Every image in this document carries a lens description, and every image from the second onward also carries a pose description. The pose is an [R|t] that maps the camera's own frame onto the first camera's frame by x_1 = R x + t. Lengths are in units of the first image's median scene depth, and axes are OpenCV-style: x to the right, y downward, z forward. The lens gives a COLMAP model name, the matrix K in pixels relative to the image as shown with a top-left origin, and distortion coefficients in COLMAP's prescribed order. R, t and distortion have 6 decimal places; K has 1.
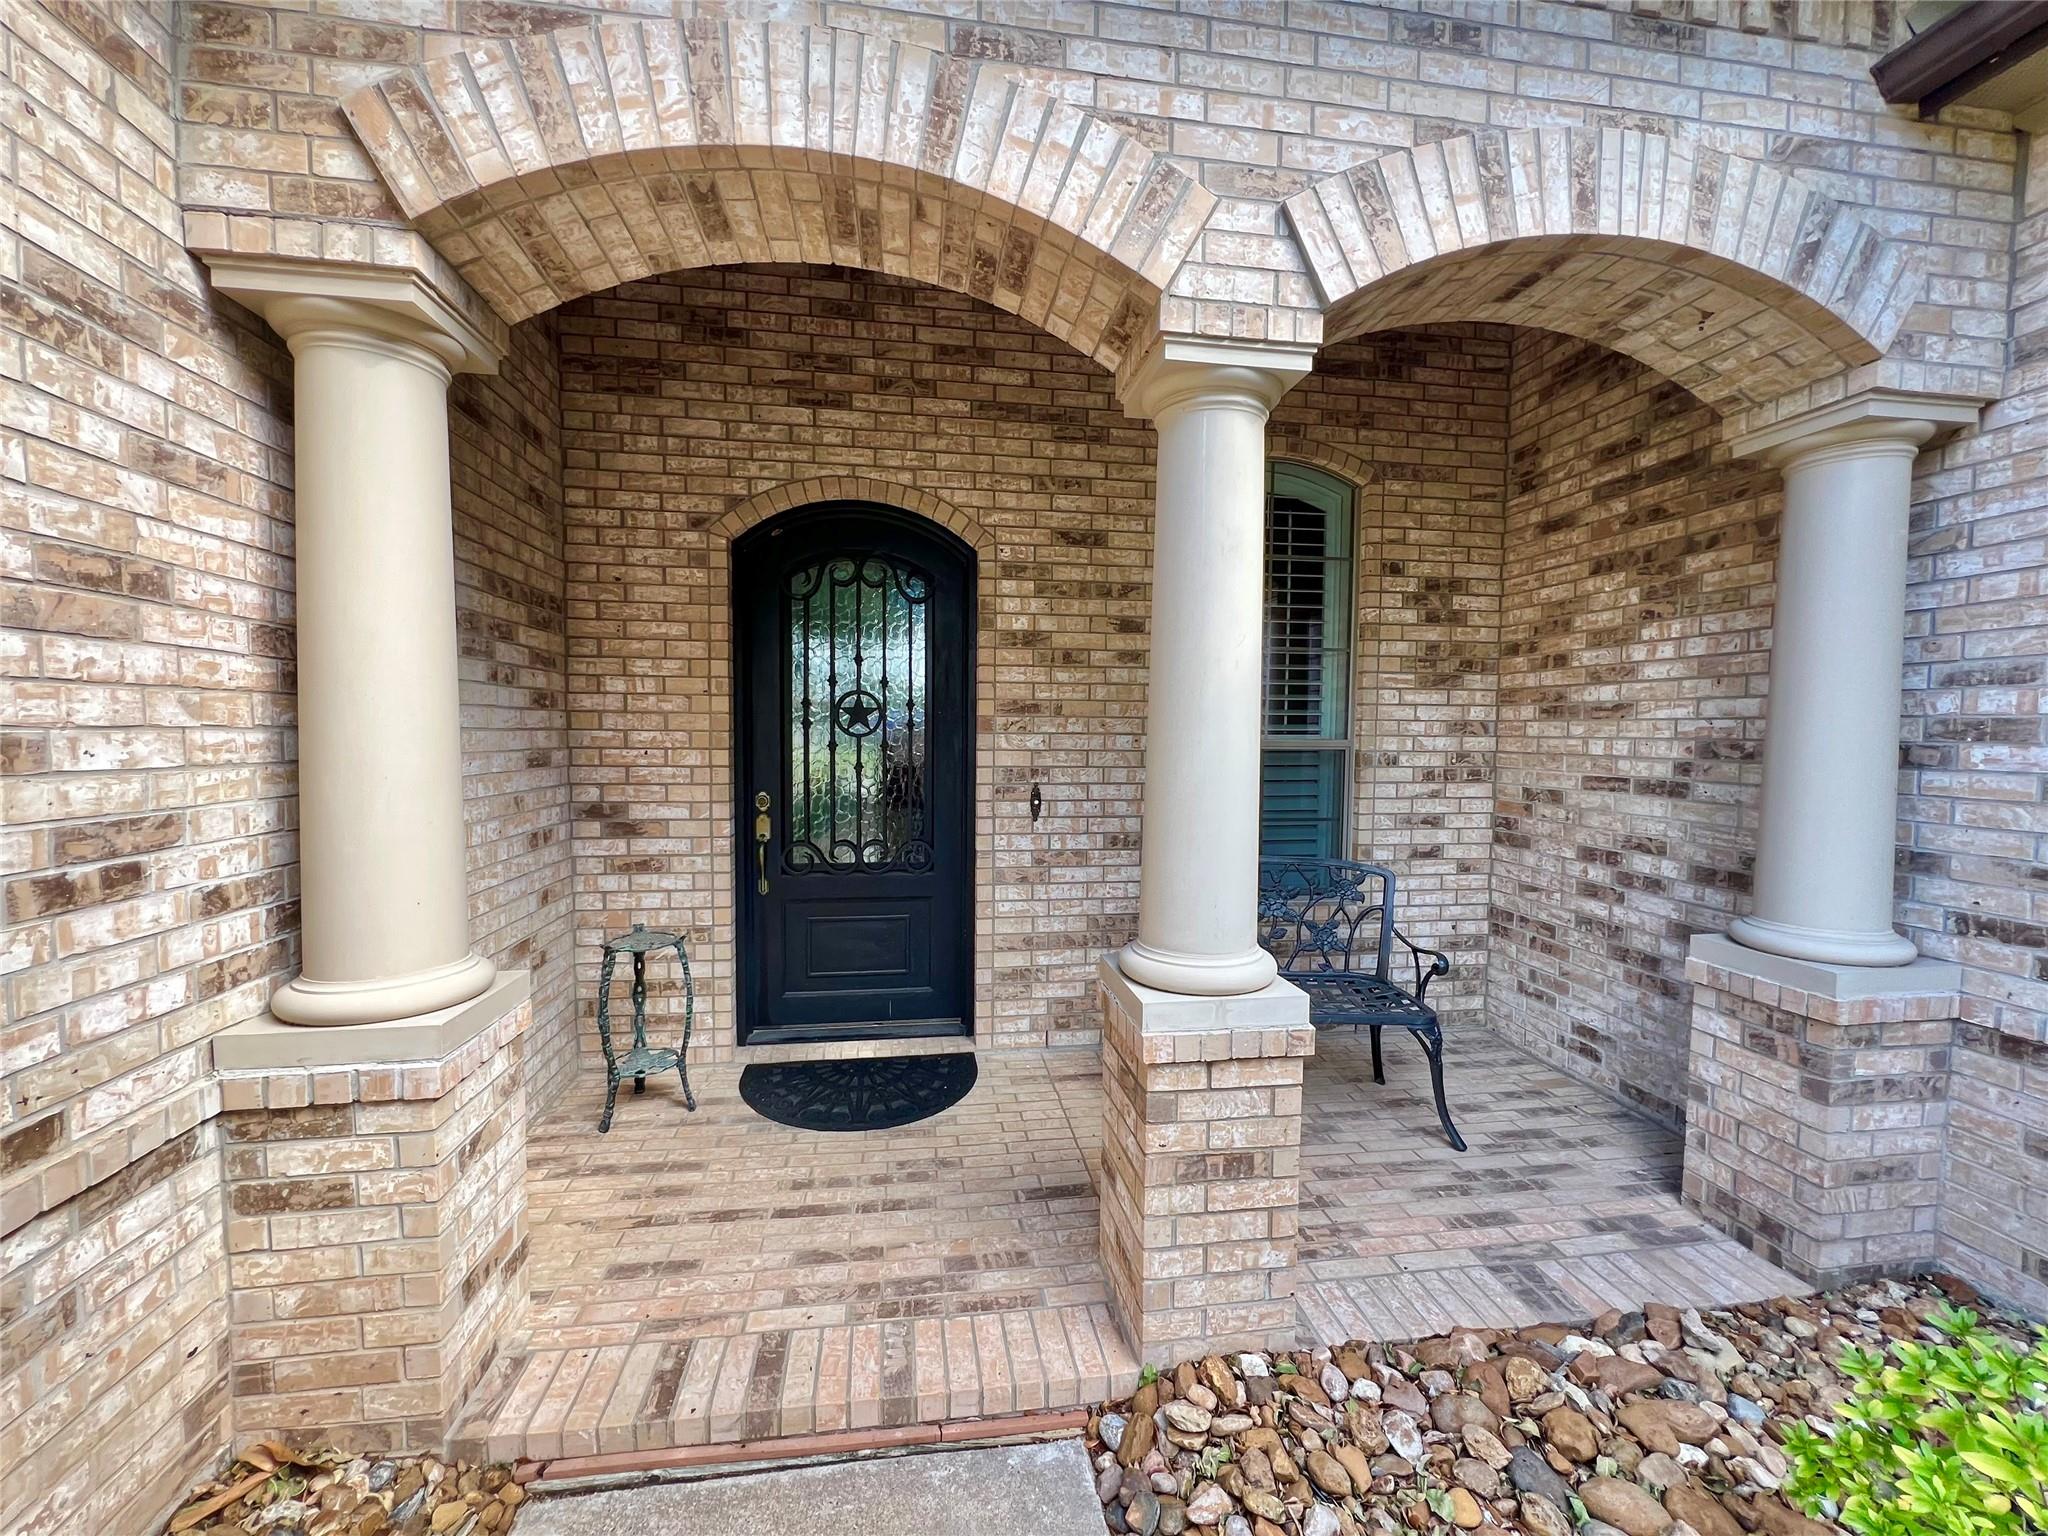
lens RADIAL K [[819.6, 0, 1020.8], [0, 819.6, 772.9], [0, 0, 1]] dist [-0.001725, 0.000229]
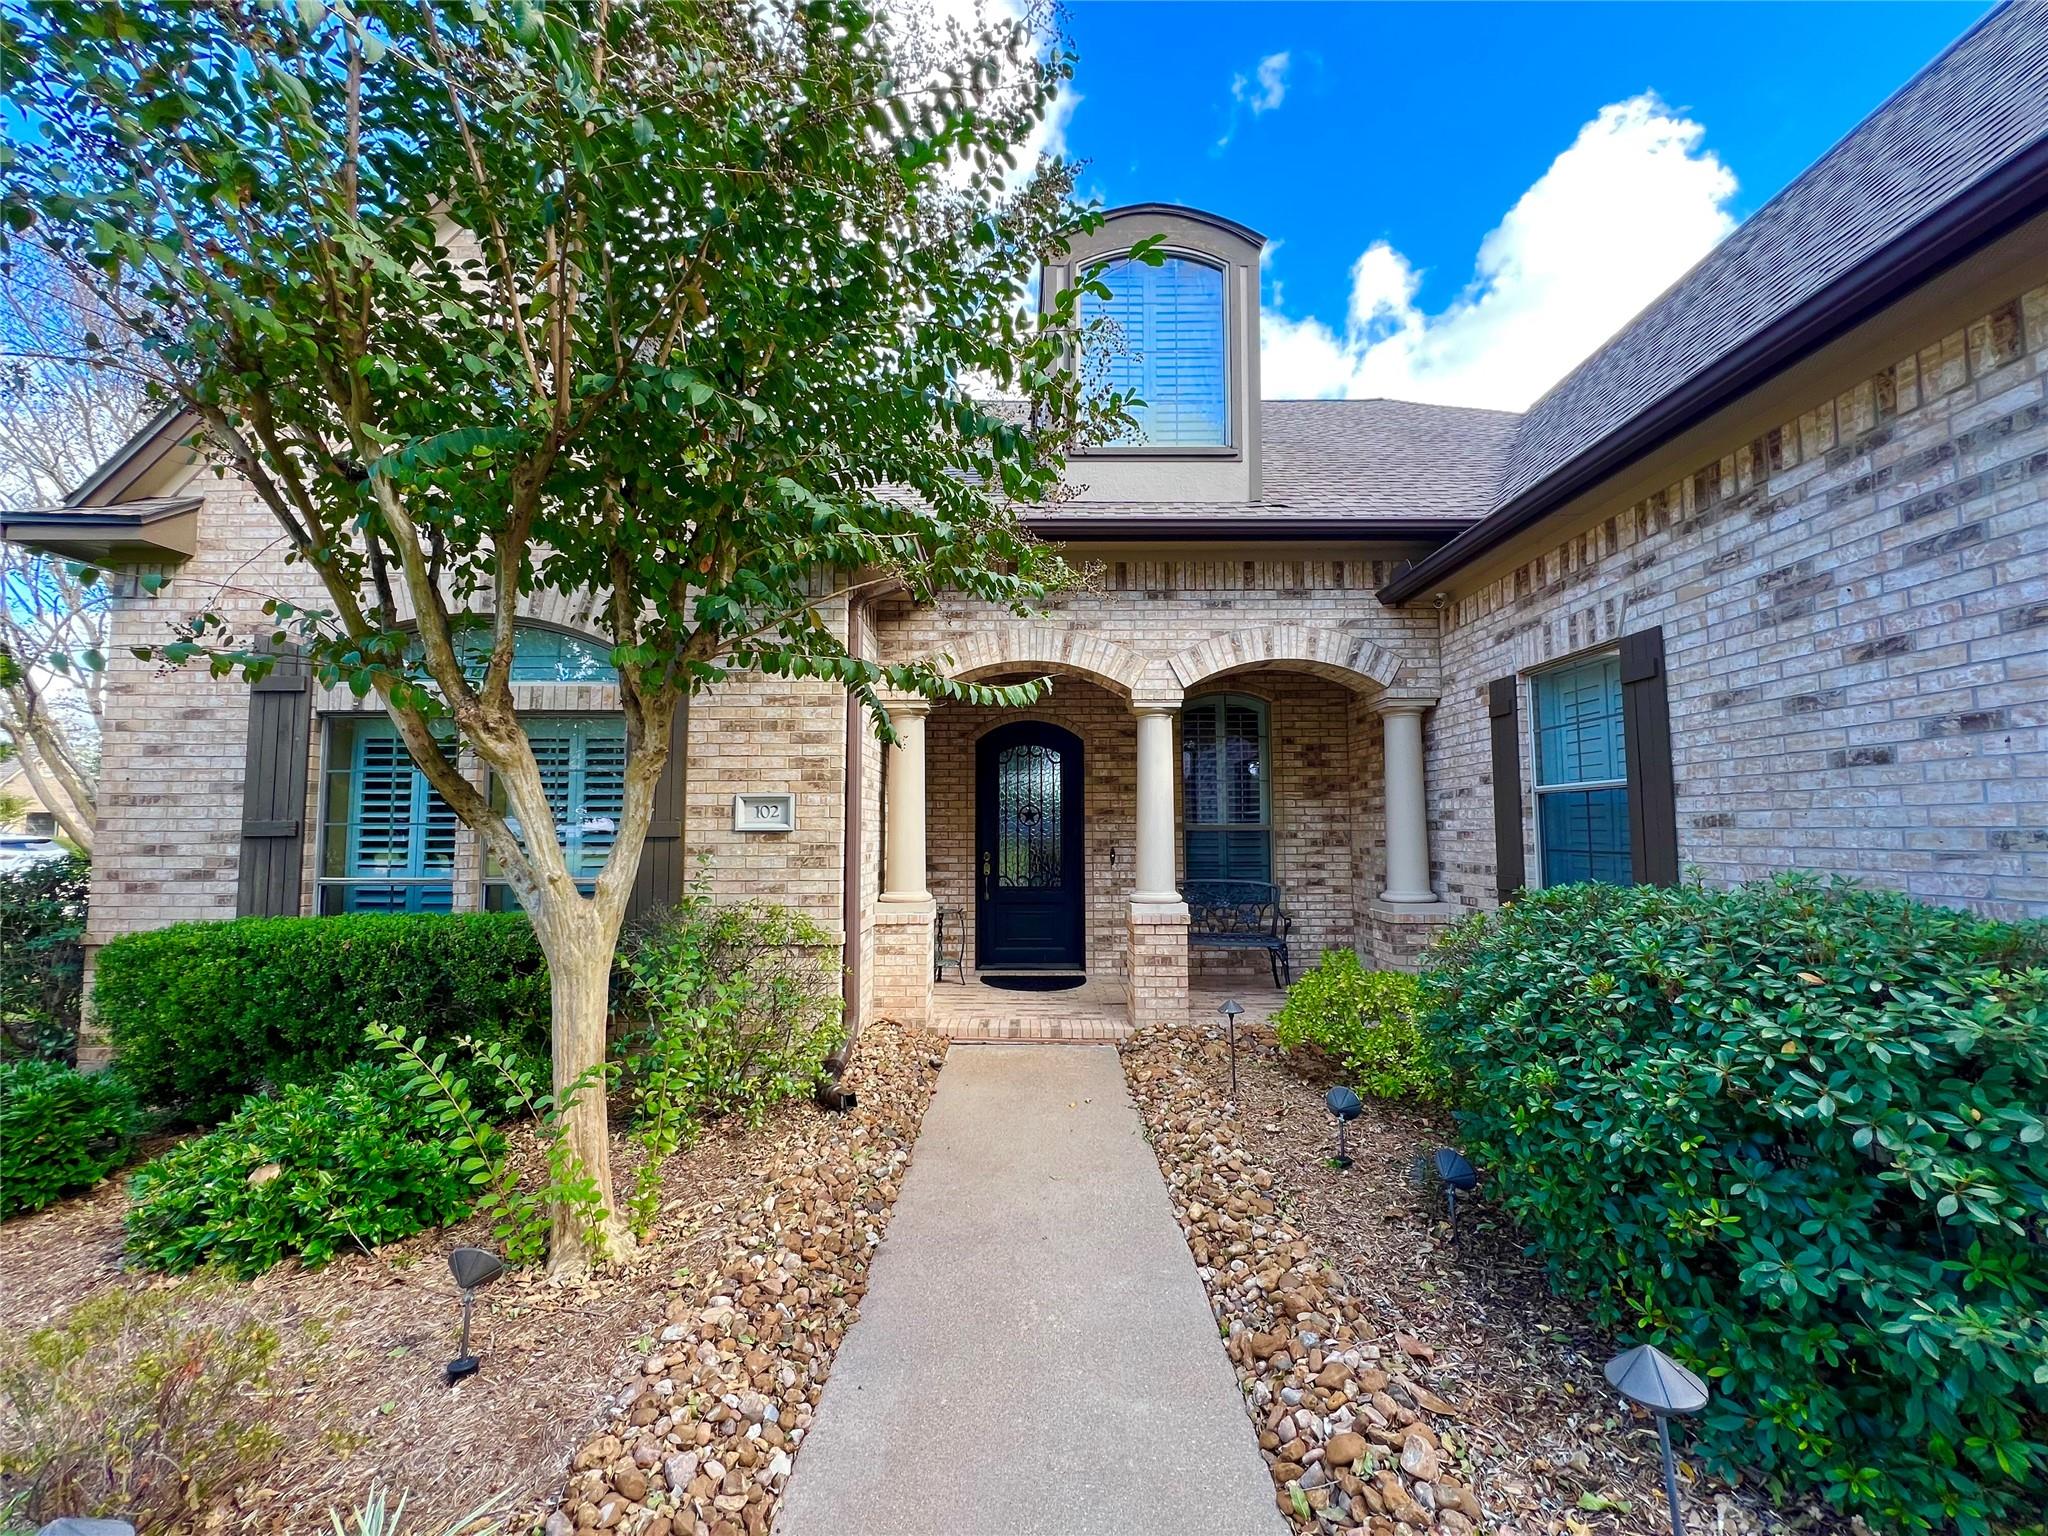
lens RADIAL K [[819.6, 0, 1025.5], [0, 819.6, 772.2], [0, 0, 1]] dist [-0.001725, 0.000229]
pose [[0.988622, -0.022357, -0.148747, 0.184932], [0.003406, 0.991966, -0.126457, 0.141510], [0.150379, 0.124511, 0.980756, -1.838281]]
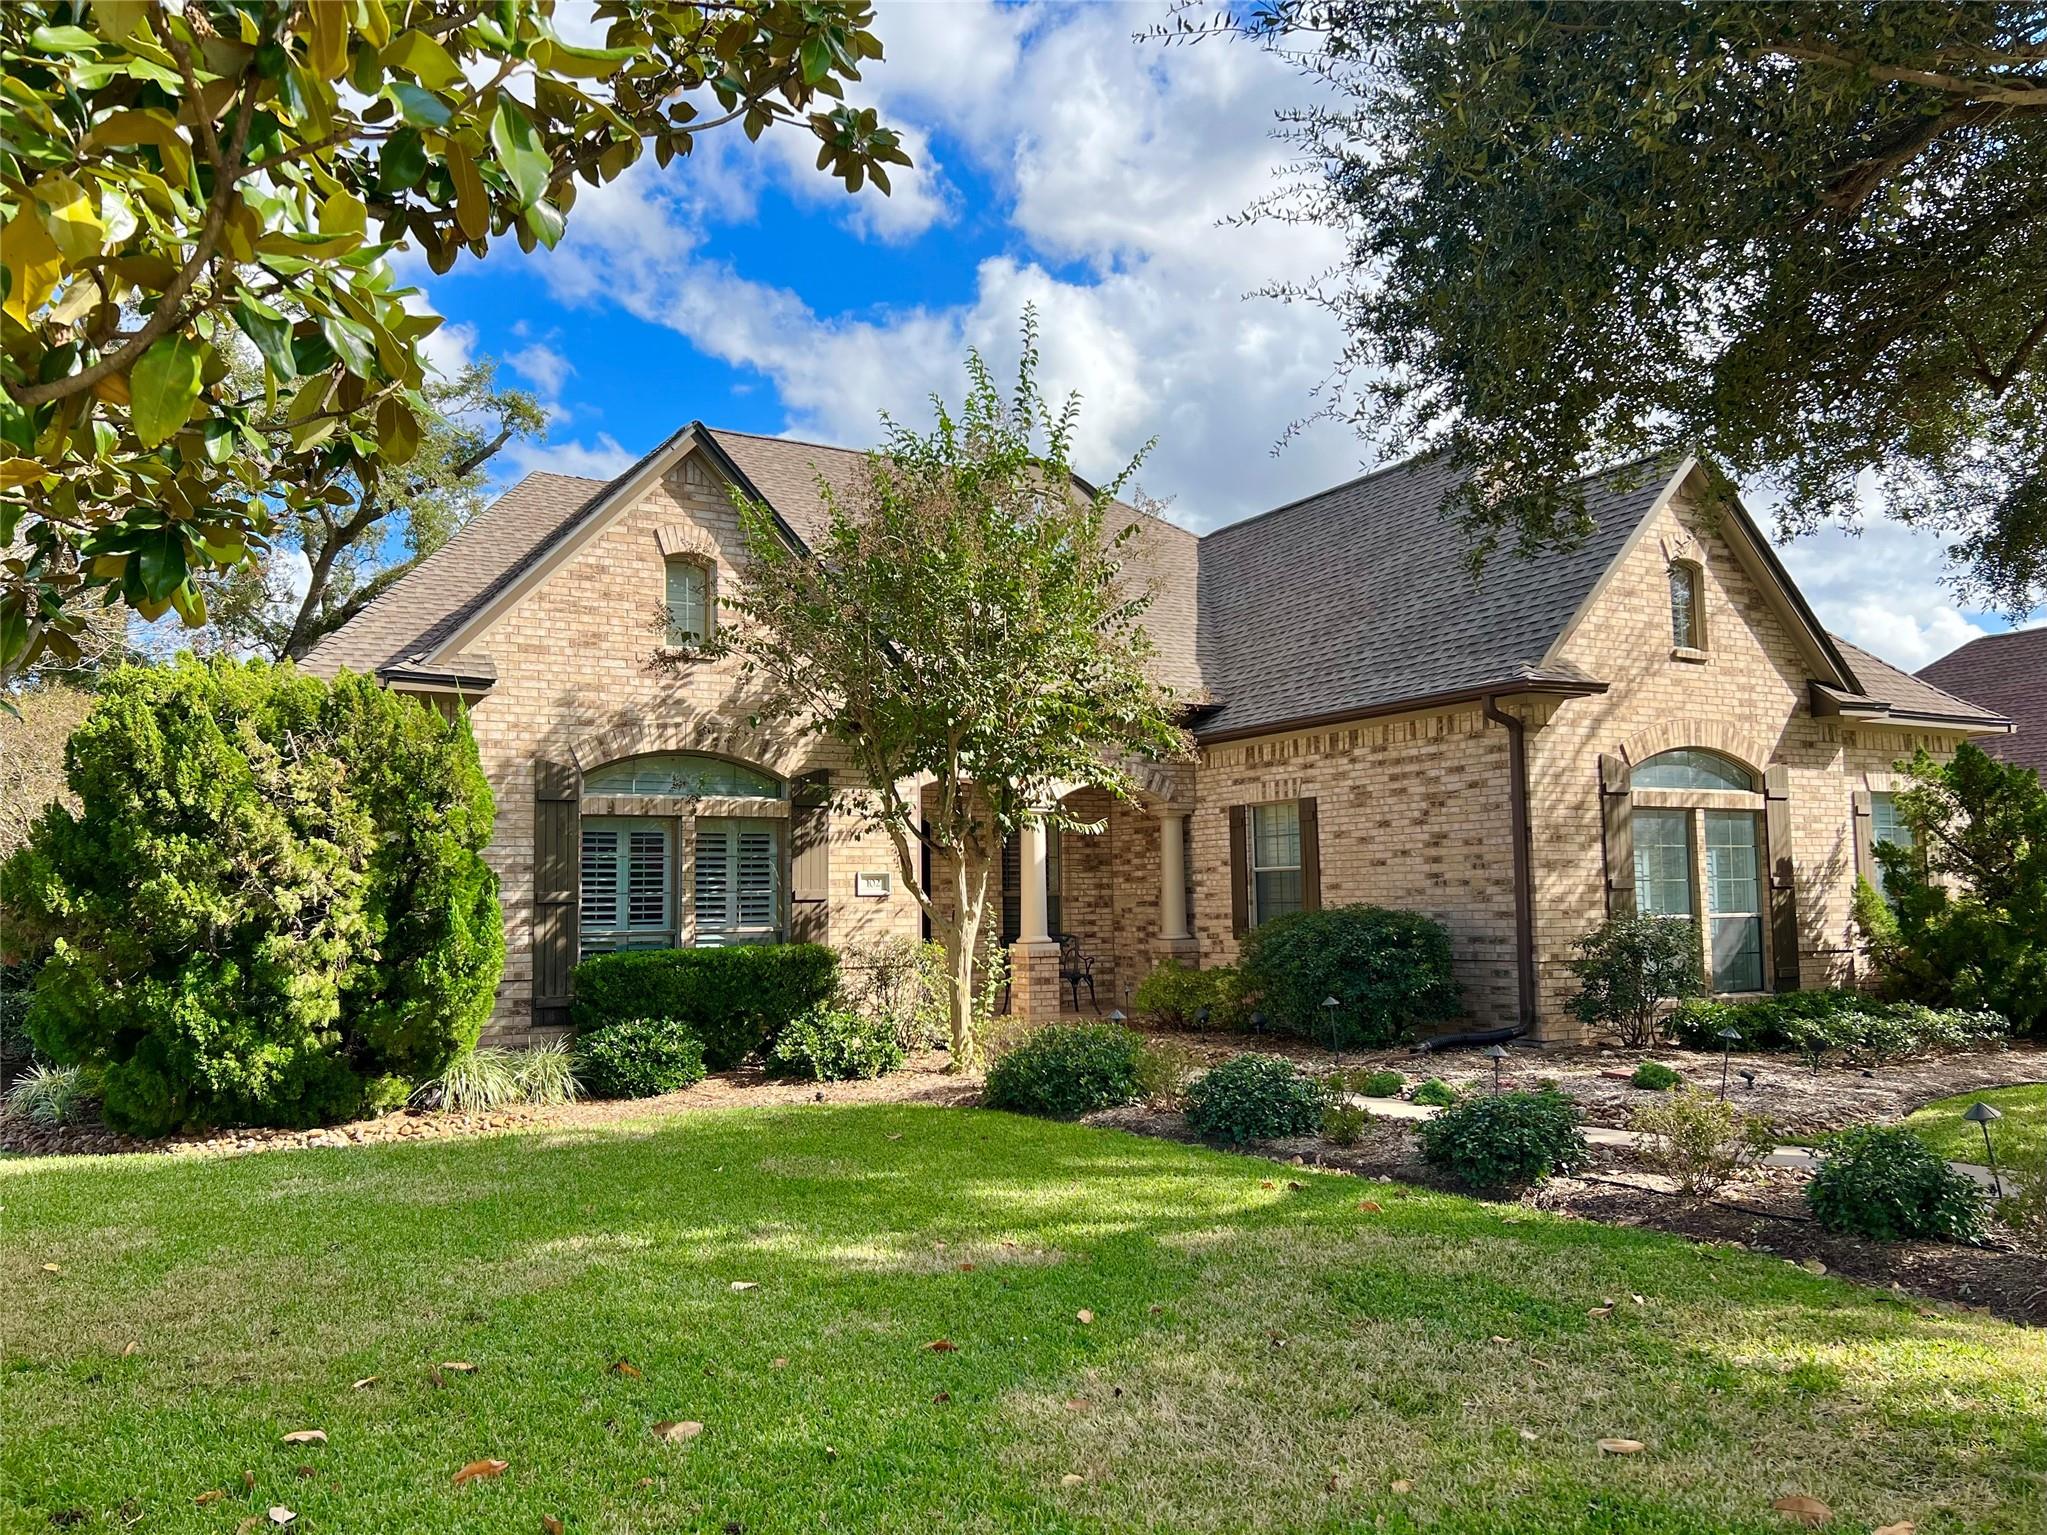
lens RADIAL K [[1554.3, 0, 1029.4], [0, 1554.3, 766.5], [0, 0, 1]] dist [0.041367, -0.000624]
pose [[0.927123, 0.009698, 0.374632, -2.651540], [0.044472, 0.989754, -0.135680, 0.396864], [-0.372109, 0.142453, 0.917192, -6.090072]]
